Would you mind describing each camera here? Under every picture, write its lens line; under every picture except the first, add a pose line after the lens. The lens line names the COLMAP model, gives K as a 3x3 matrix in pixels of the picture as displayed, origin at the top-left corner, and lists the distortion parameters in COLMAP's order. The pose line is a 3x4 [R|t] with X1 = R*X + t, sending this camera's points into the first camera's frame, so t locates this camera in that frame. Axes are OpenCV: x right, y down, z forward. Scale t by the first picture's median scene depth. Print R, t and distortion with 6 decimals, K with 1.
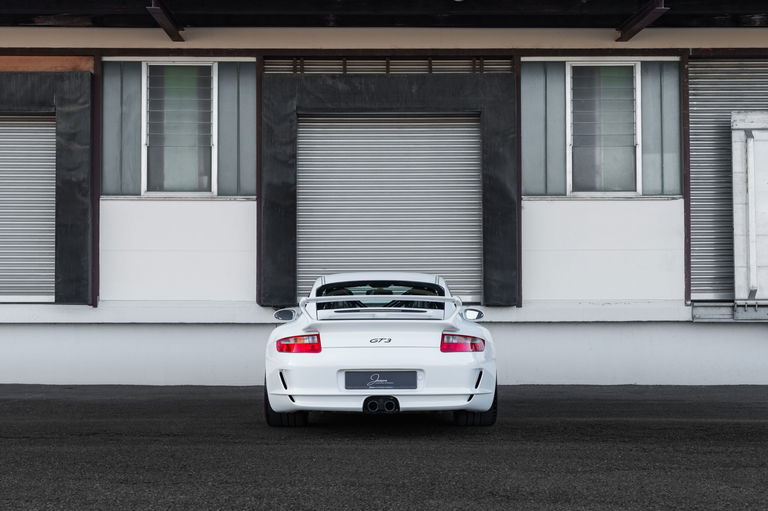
lens RADIAL K [[1042.4, 0, 327.6], [0, 1042.4, 283.2], [0, 0, 1]] dist [0.024766, 0.000000]
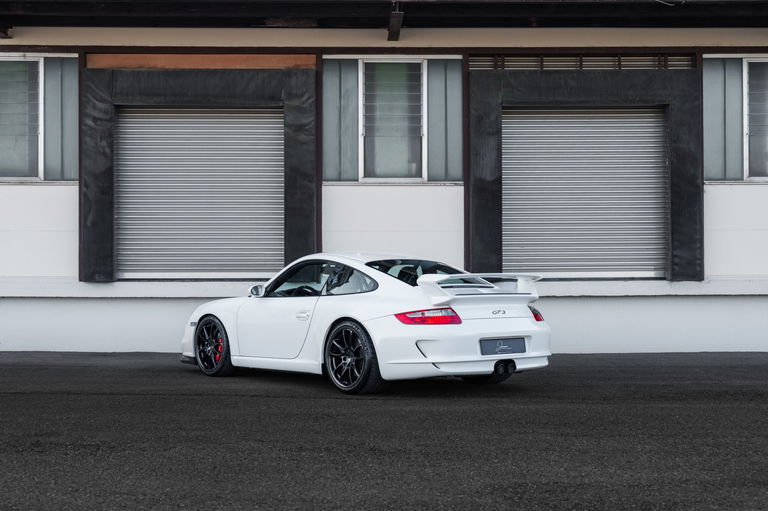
lens RADIAL K [[951.6, 0, 384.9], [0, 951.6, 270.4], [0, 0, 1]] dist [0.015110, 0.000000]
pose [[0.999988, -0.002493, 0.004262, -0.155053], [0.002450, 0.999945, 0.010178, -0.000128], [-0.004287, -0.010168, 0.999939, -0.004957]]
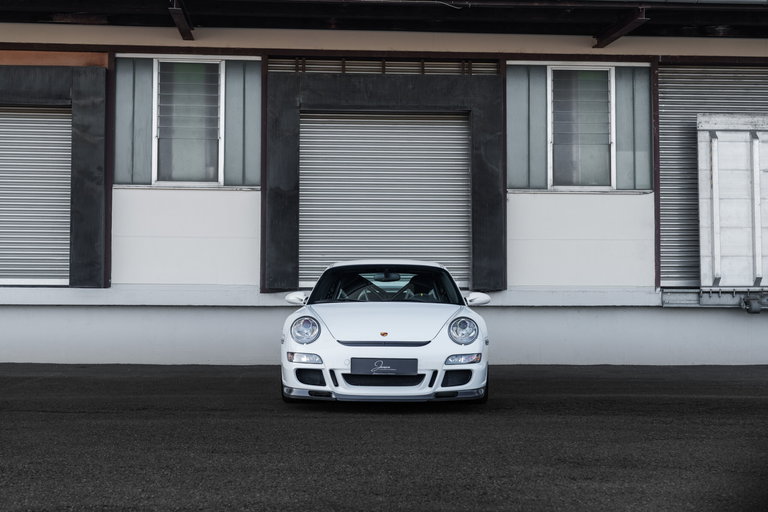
lens RADIAL K [[979.4, 0, 320.2], [0, 979.4, 254.1], [0, 0, 1]] dist [0.029776, 0.000000]
pose [[0.998605, 0.007657, 0.052237, -0.059174], [-0.006868, 0.999860, -0.015266, 0.000266], [-0.052346, 0.014886, 0.998518, -0.000716]]
